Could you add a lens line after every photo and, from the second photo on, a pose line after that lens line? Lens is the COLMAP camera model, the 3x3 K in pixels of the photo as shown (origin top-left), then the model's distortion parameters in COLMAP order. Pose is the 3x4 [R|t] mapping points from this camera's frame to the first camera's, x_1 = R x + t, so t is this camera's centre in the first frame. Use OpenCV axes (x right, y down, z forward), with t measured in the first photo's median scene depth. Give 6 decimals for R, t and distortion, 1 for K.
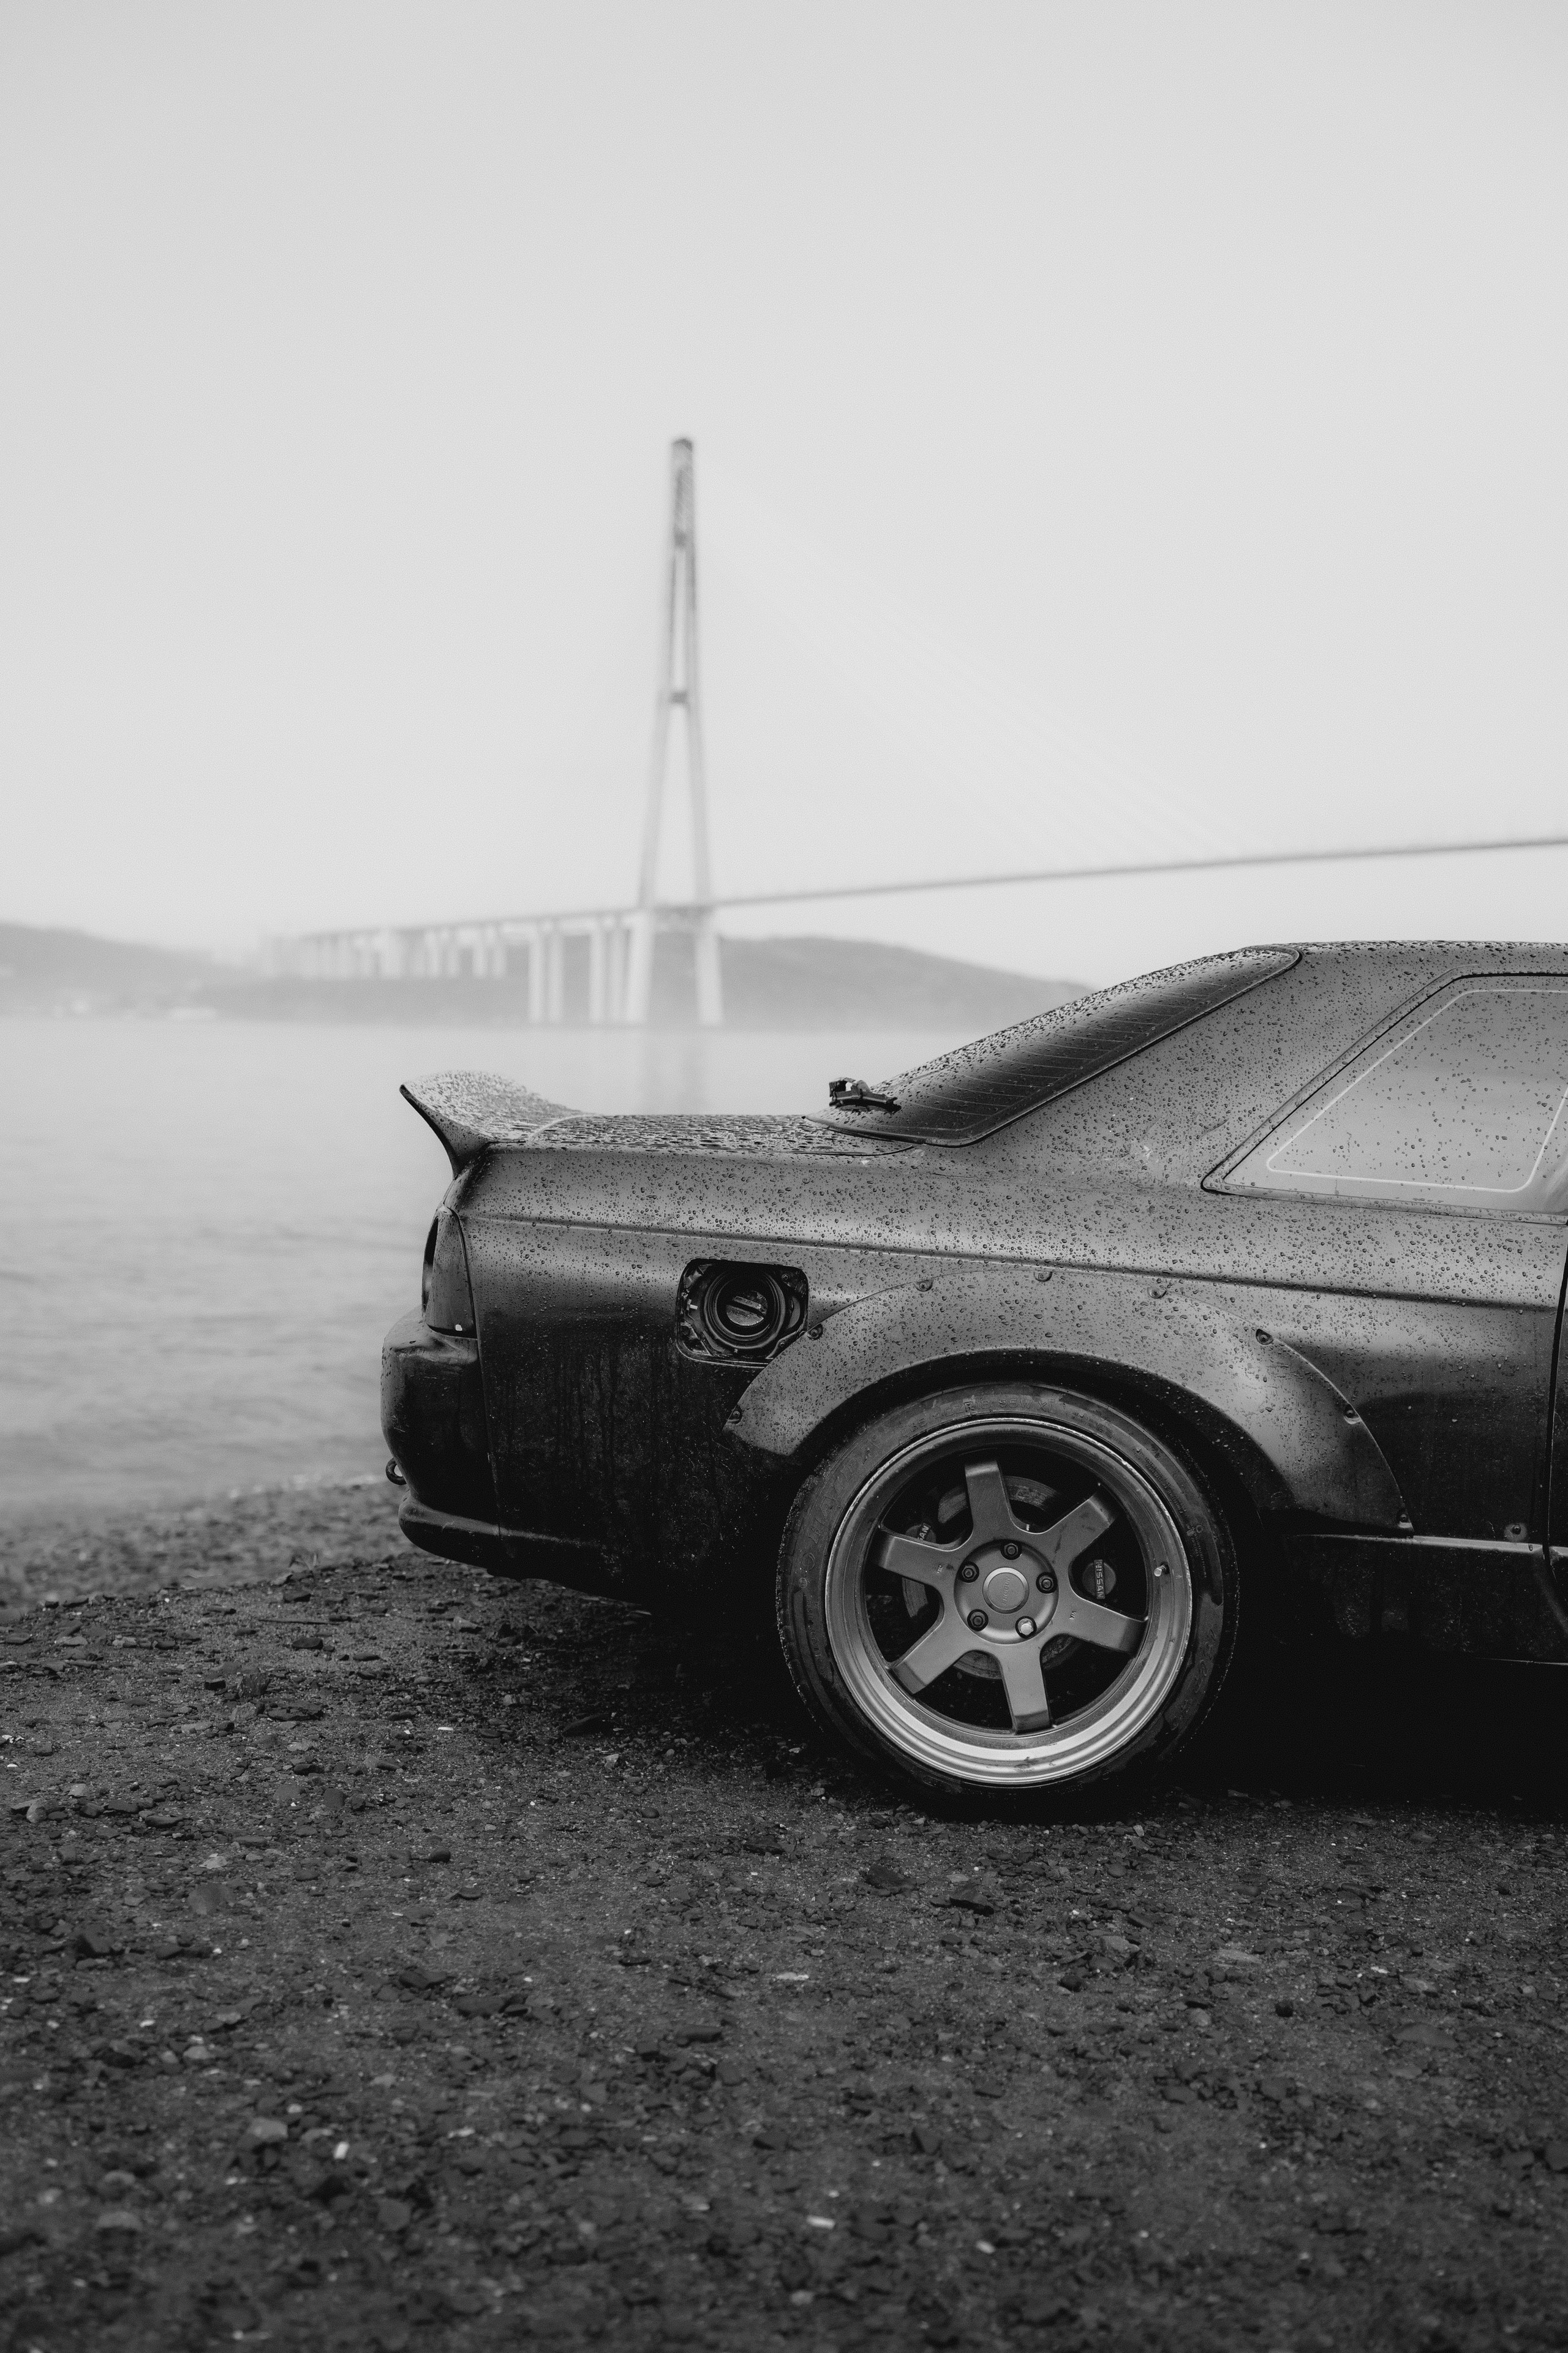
lens RADIAL K [[3116.7, 0, 801.4], [0, 3116.7, 1181.7], [0, 0, 1]] dist [0.151560, 0.000000]
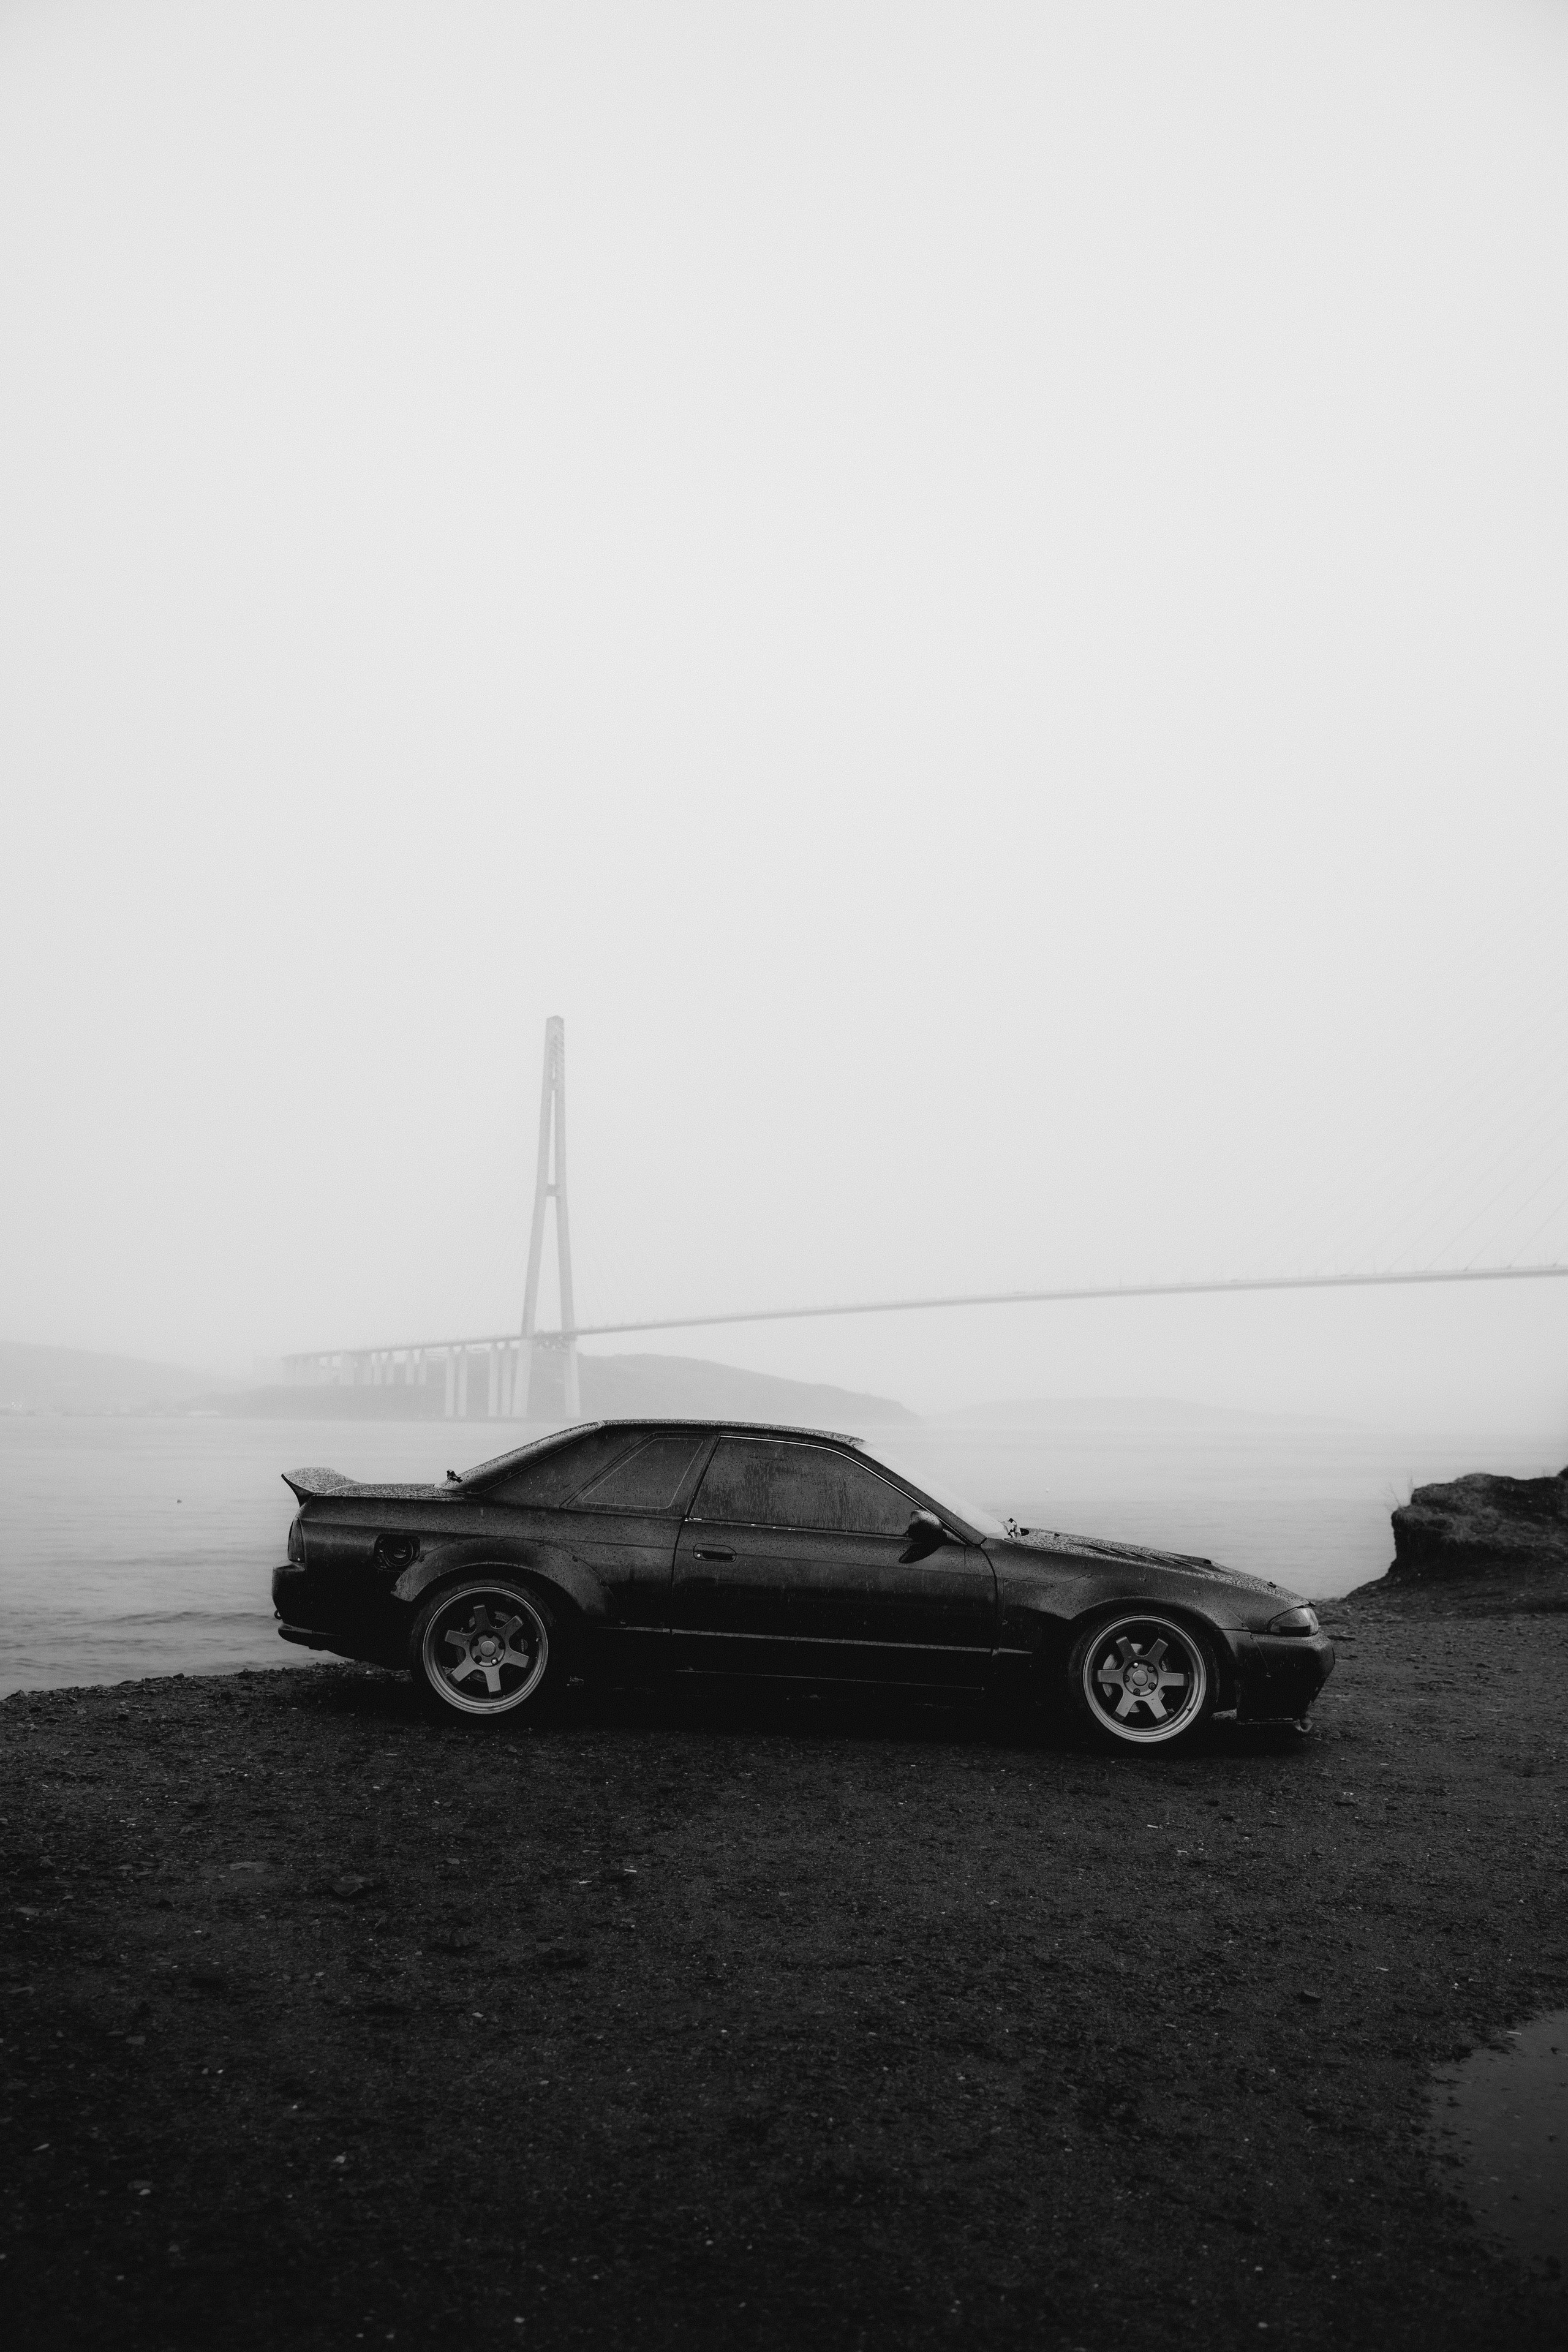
lens RADIAL K [[2202.6, 0, 787.8], [0, 2202.6, 1178.7], [0, 0, 1]] dist [-0.017110, 0.000000]
pose [[0.997719, 0.000116, 0.067508, 0.203214], [0.010516, 0.987524, -0.157117, 0.023501], [-0.066683, 0.157468, 0.985270, -1.084447]]
